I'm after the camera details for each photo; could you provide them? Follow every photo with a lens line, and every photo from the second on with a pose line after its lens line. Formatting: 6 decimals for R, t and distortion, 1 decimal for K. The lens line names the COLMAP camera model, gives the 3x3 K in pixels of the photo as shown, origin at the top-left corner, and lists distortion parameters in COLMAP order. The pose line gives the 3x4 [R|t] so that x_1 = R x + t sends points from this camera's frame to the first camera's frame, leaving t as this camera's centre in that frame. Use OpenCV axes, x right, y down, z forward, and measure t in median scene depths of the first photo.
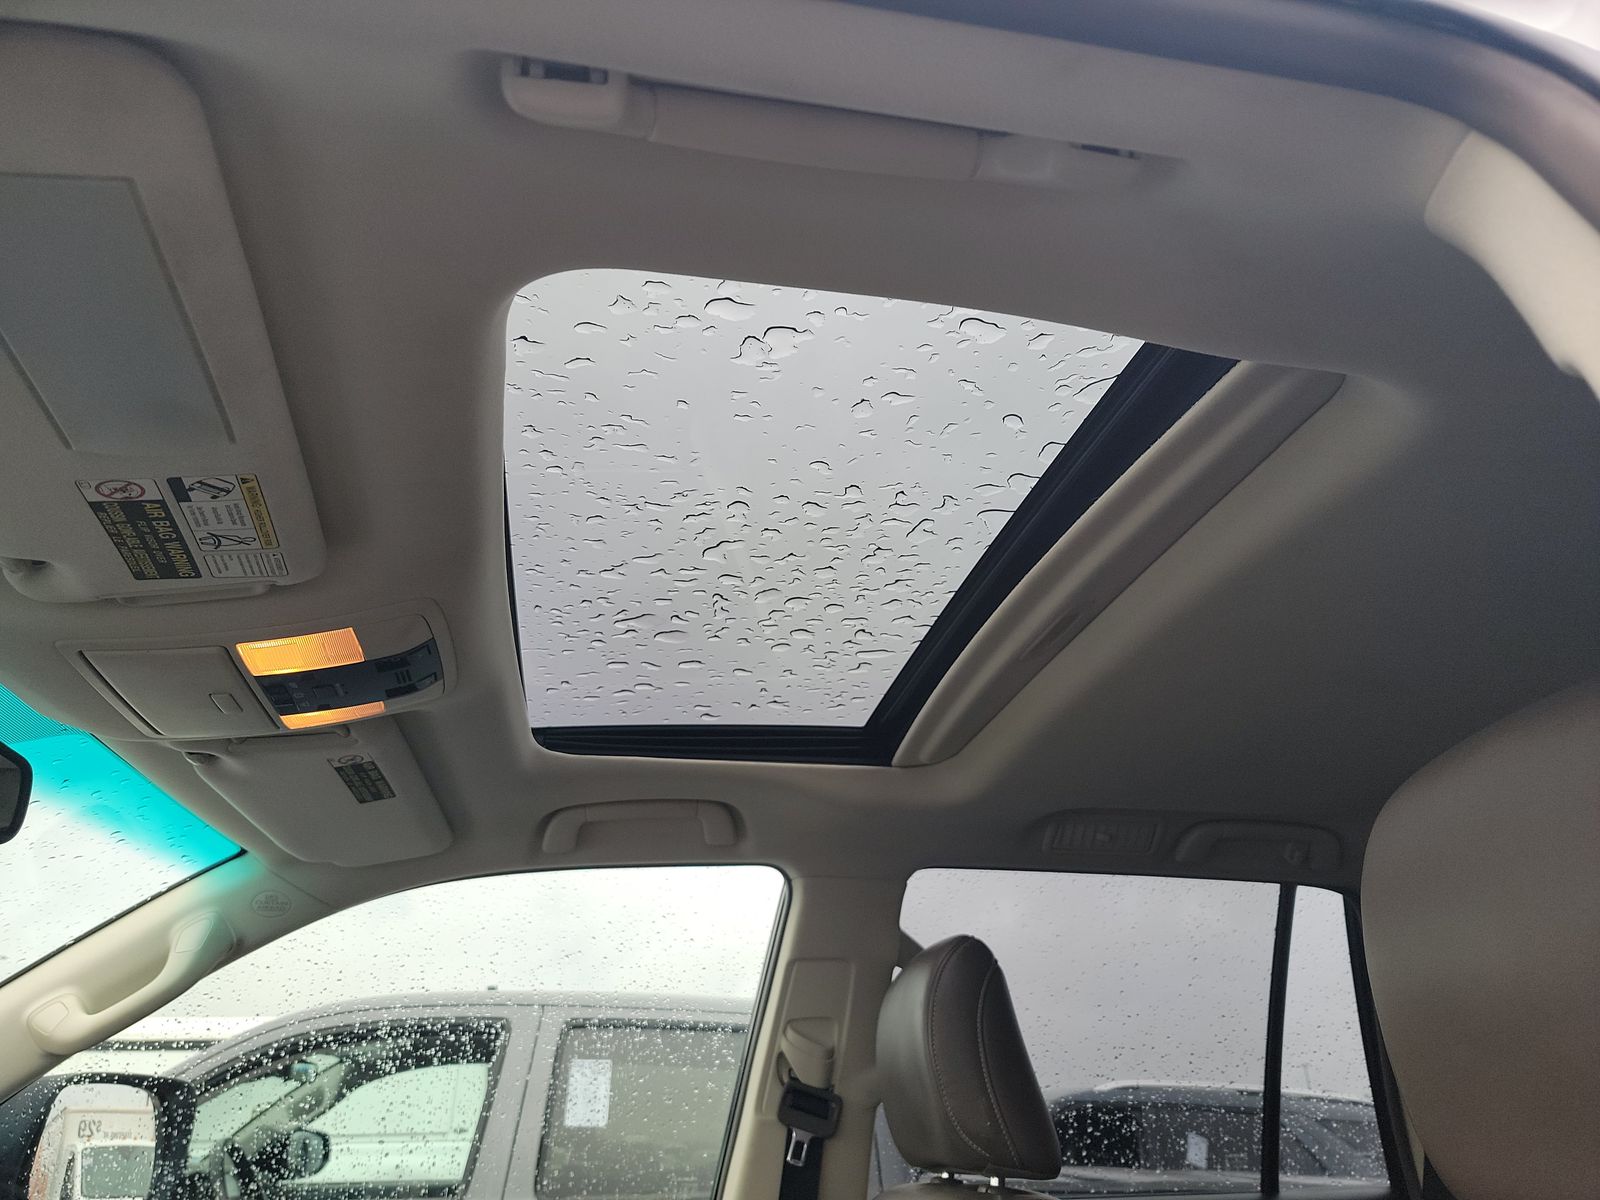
lens RADIAL K [[1119.9, 0, 807.6], [0, 1119.9, 614.4], [0, 0, 1]] dist [0.039039, -0.039319]
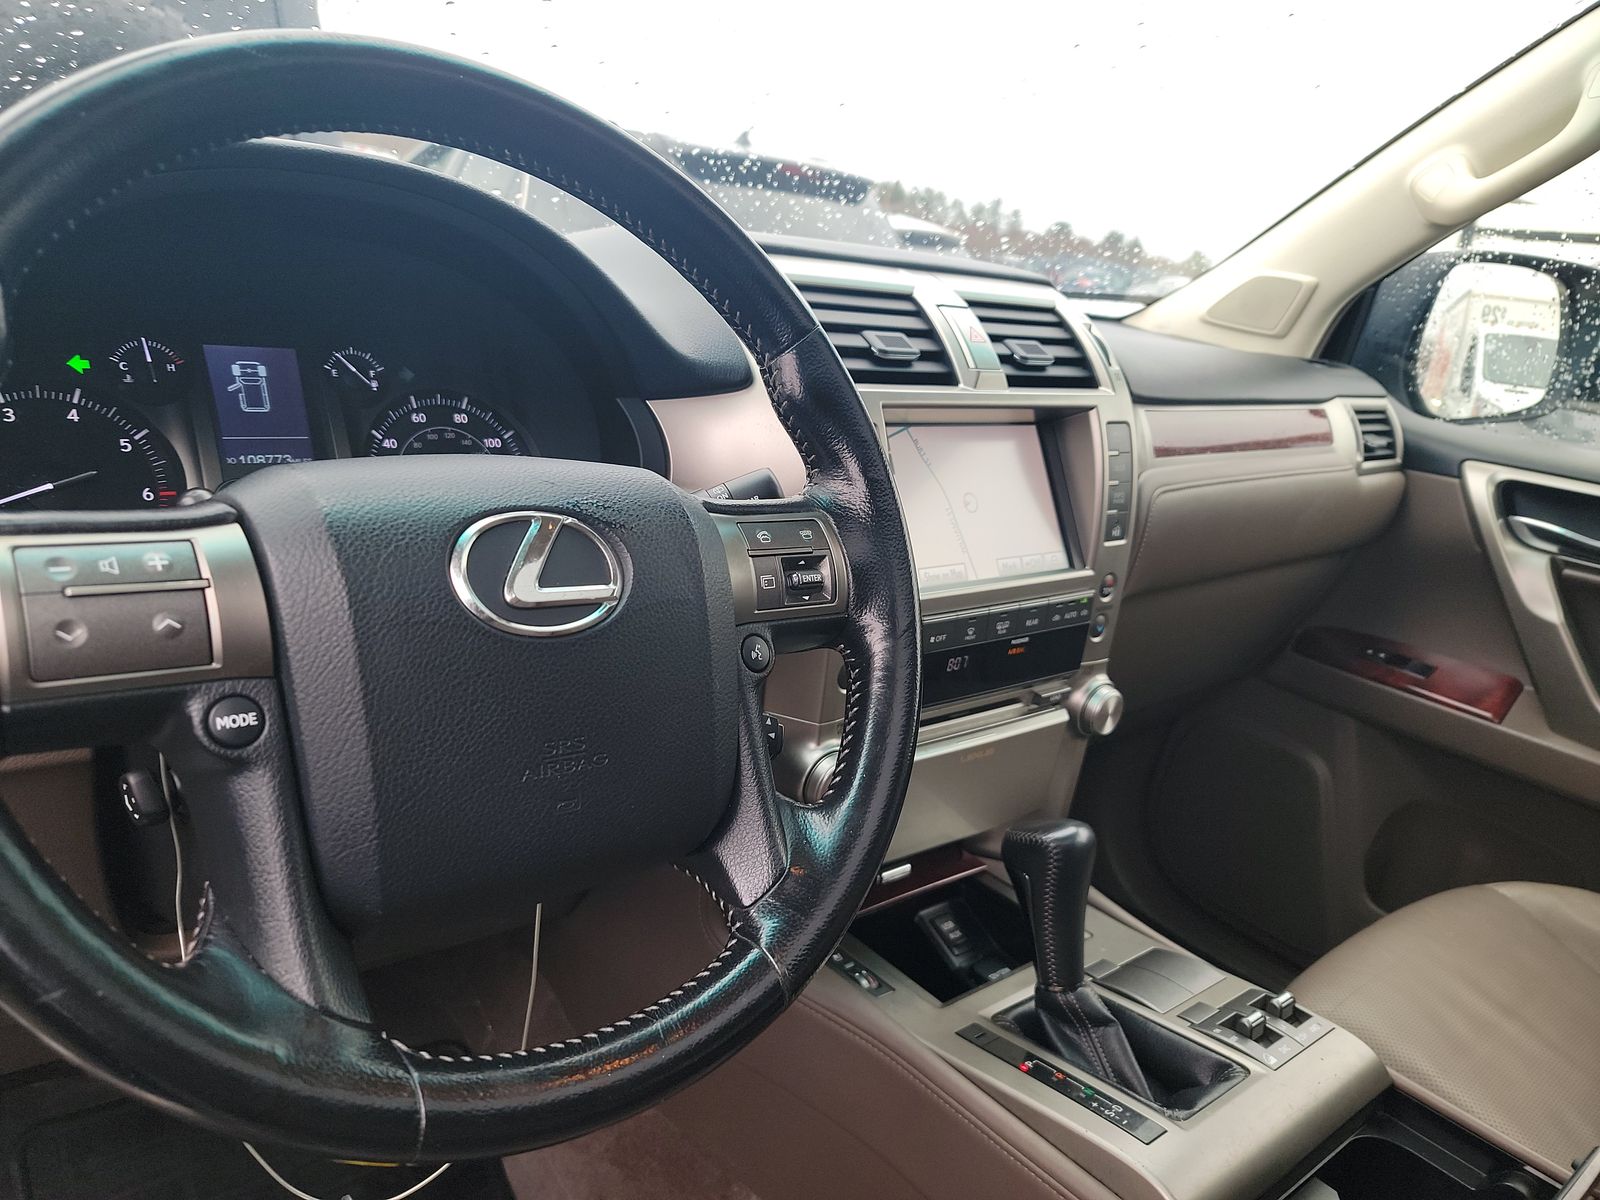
lens RADIAL K [[1119.9, 0, 775.2], [0, 1119.9, 613.9], [0, 0, 1]] dist [0.039039, -0.039319]
pose [[0.455501, 0.328412, -0.827445, -0.054916], [0.269184, 0.835148, 0.479653, 0.061069], [0.848563, -0.441217, 0.292008, 0.129262]]
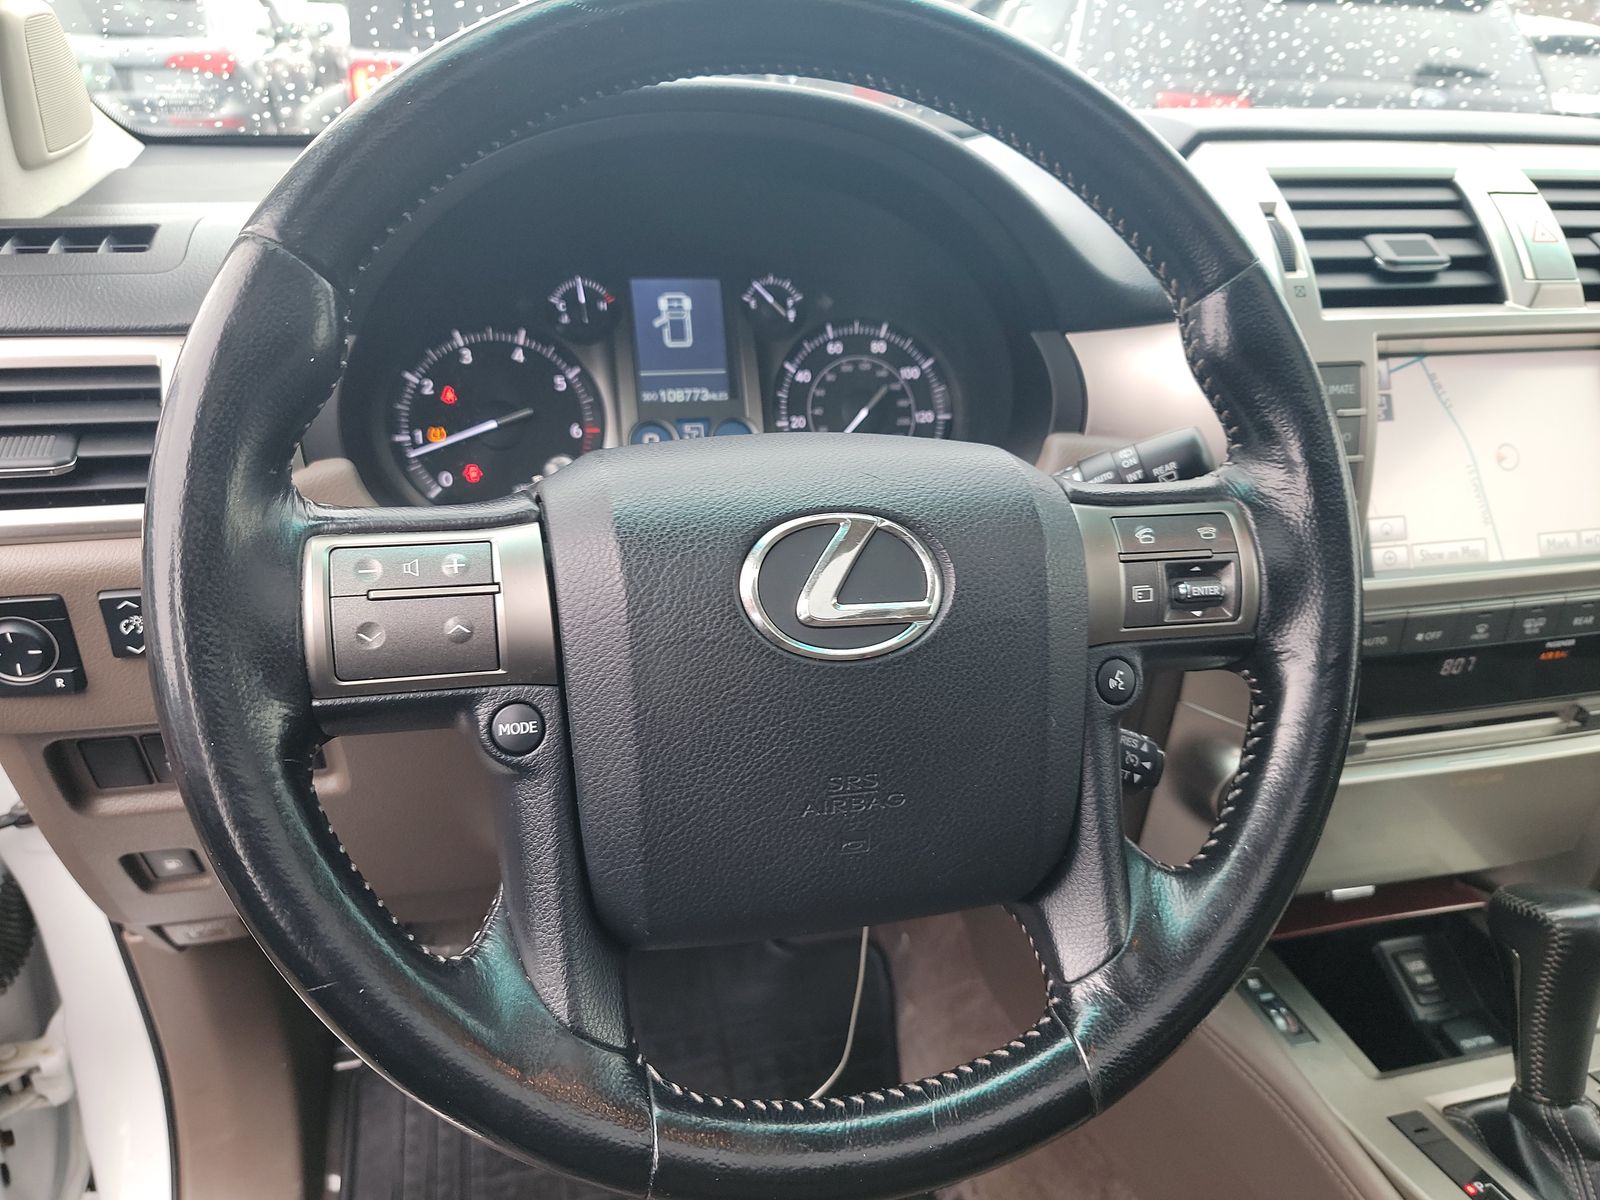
lens RADIAL K [[1119.9, 0, 799.2], [0, 1119.9, 606.1], [0, 0, 1]] dist [0.039039, -0.039319]
pose [[0.046720, 0.444722, -0.894449, -0.090376], [0.397970, 0.813008, 0.425016, 0.065375], [0.916208, -0.375820, -0.139003, 0.184092]]
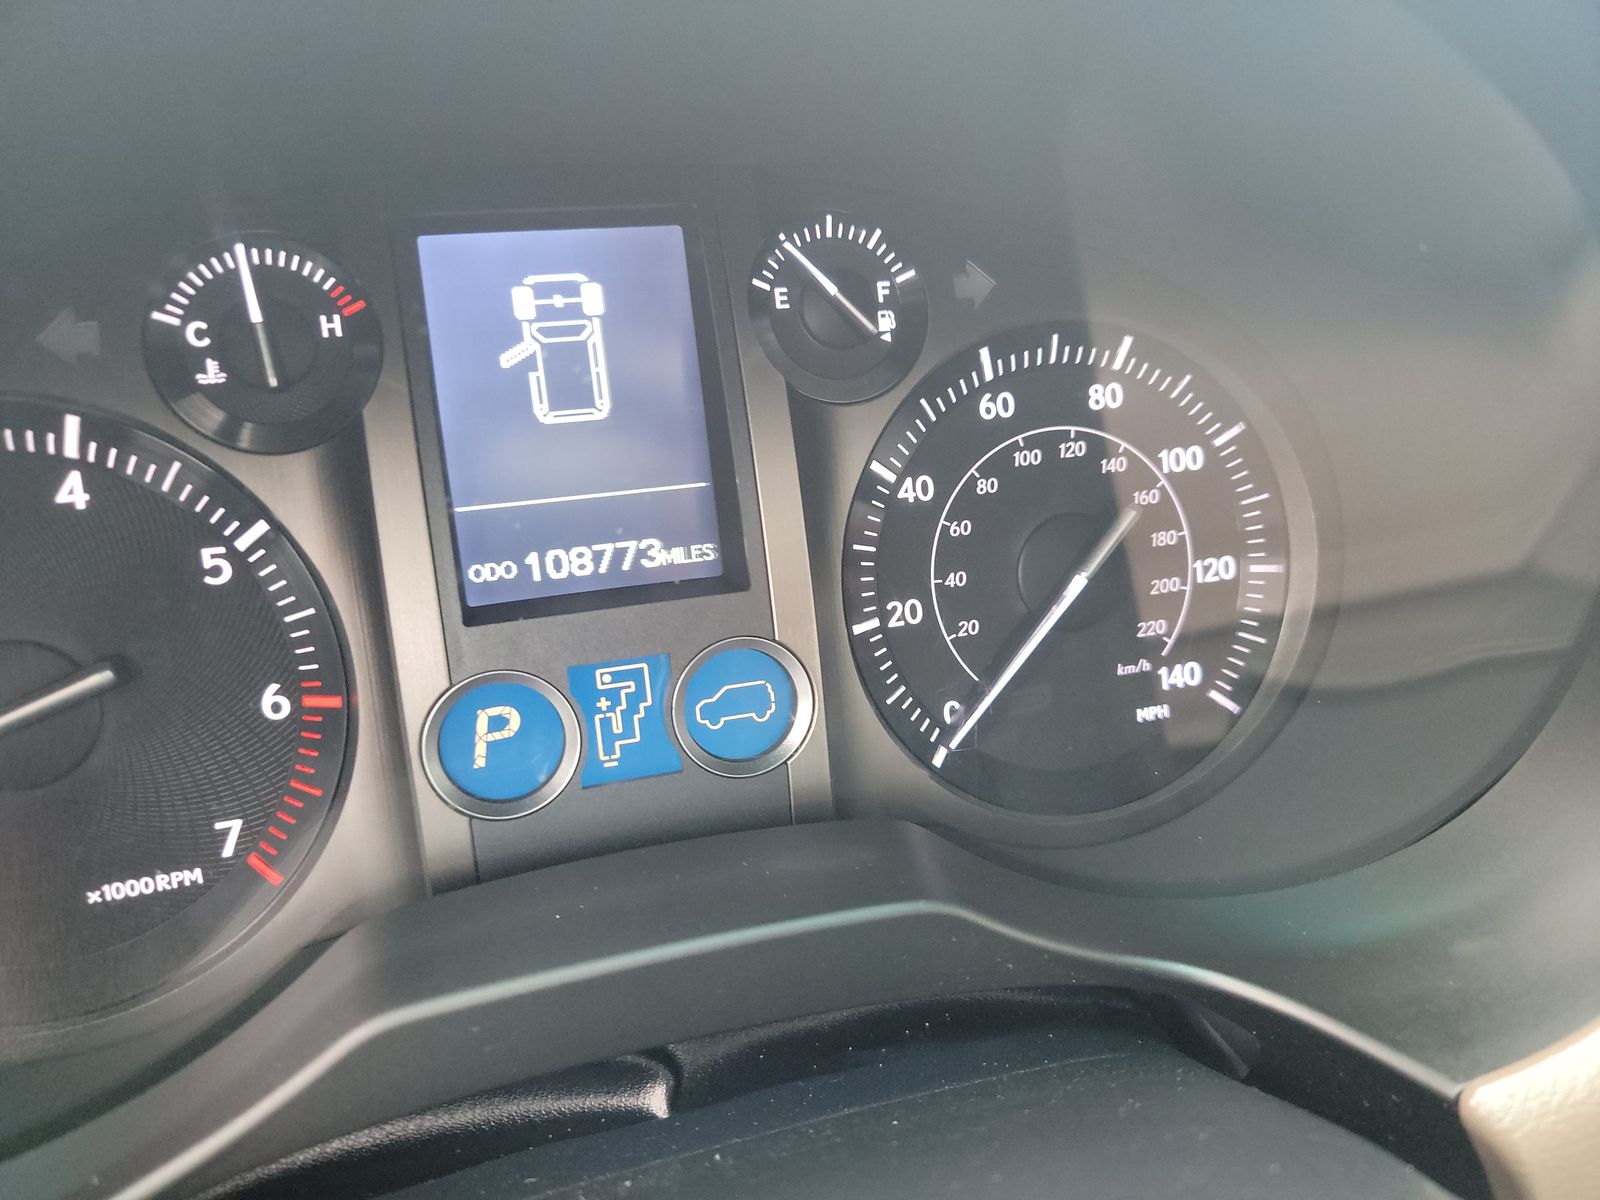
lens RADIAL K [[1119.9, 0, 815.3], [0, 1119.9, 566.8], [0, 0, 1]] dist [0.039039, -0.039319]
pose [[0.093016, 0.551920, -0.828693, -0.372386], [0.392409, 0.744614, 0.539968, 0.092952], [0.915076, -0.375412, -0.147317, 0.165326]]
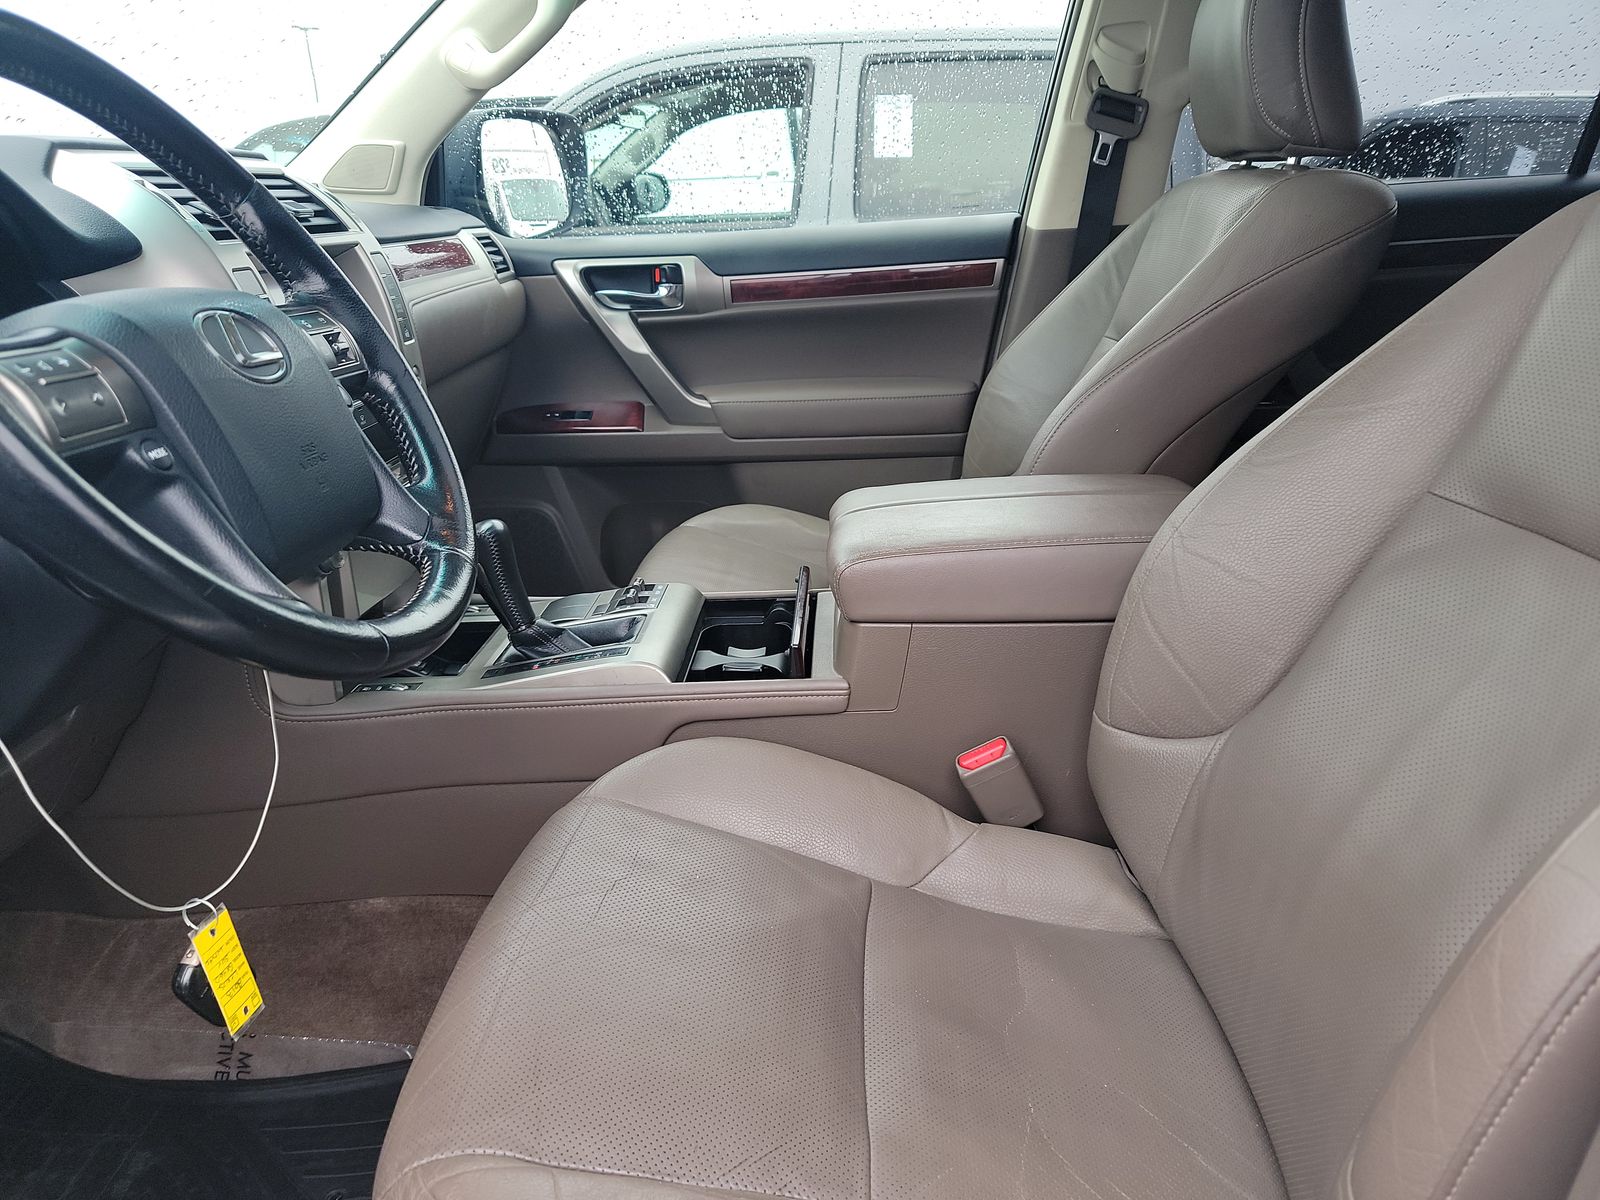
lens RADIAL K [[1119.9, 0, 801.7], [0, 1119.9, 601.3], [0, 0, 1]] dist [0.039039, -0.039319]
pose [[0.970712, 0.053499, -0.234215, -0.013212], [0.129023, 0.706288, 0.696068, -0.019469], [0.202662, -0.705900, 0.678699, -0.117465]]
